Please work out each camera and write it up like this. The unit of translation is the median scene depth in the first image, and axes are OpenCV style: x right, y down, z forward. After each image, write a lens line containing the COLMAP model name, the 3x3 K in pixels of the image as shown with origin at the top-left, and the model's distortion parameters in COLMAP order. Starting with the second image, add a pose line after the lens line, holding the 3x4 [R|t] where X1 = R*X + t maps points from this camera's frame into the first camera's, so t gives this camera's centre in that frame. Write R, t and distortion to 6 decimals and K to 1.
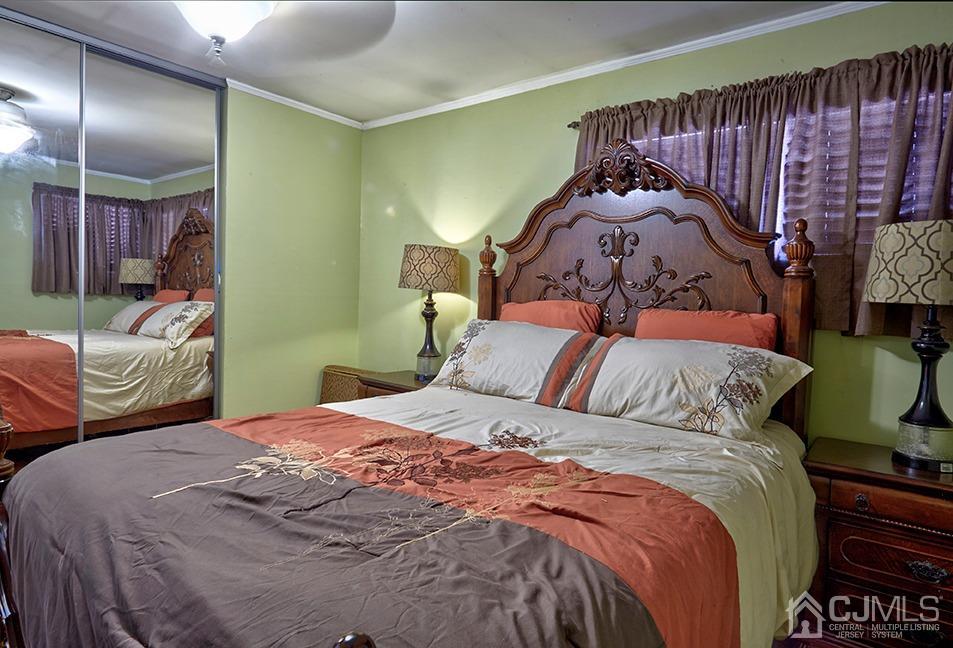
lens RADIAL K [[562.4, 0, 472.4], [0, 562.4, 320.2], [0, 0, 1]] dist [0.003551, -0.002505]
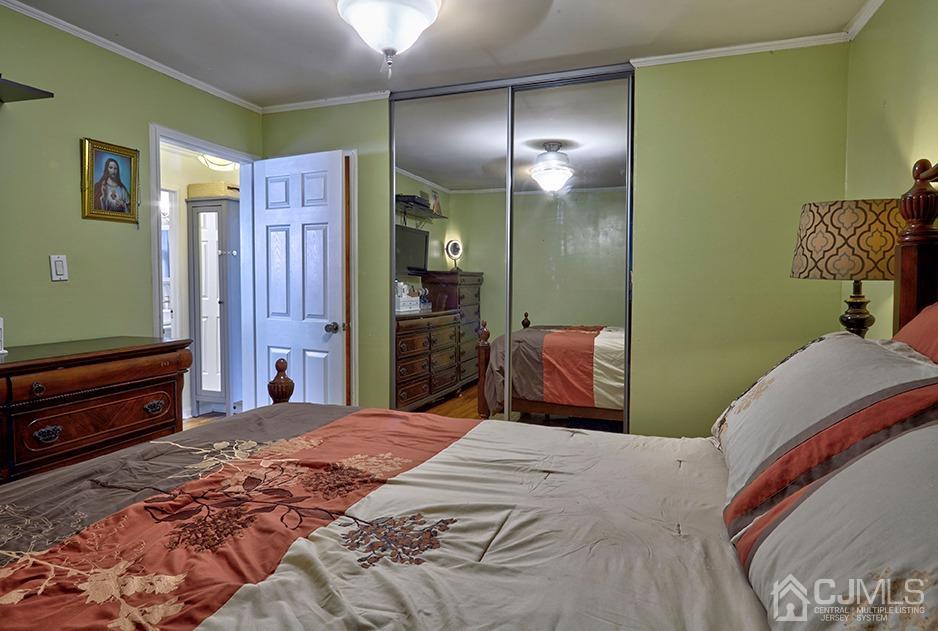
lens RADIAL K [[540.4, 0, 466.0], [0, 540.4, 314.0], [0, 0, 1]] dist [-0.004844, 0.001443]
pose [[0.326629, 0.019016, -0.944961, 0.487503], [-0.032779, 0.999424, 0.008782, -0.015157], [0.944584, 0.028107, 0.327065, 0.697214]]
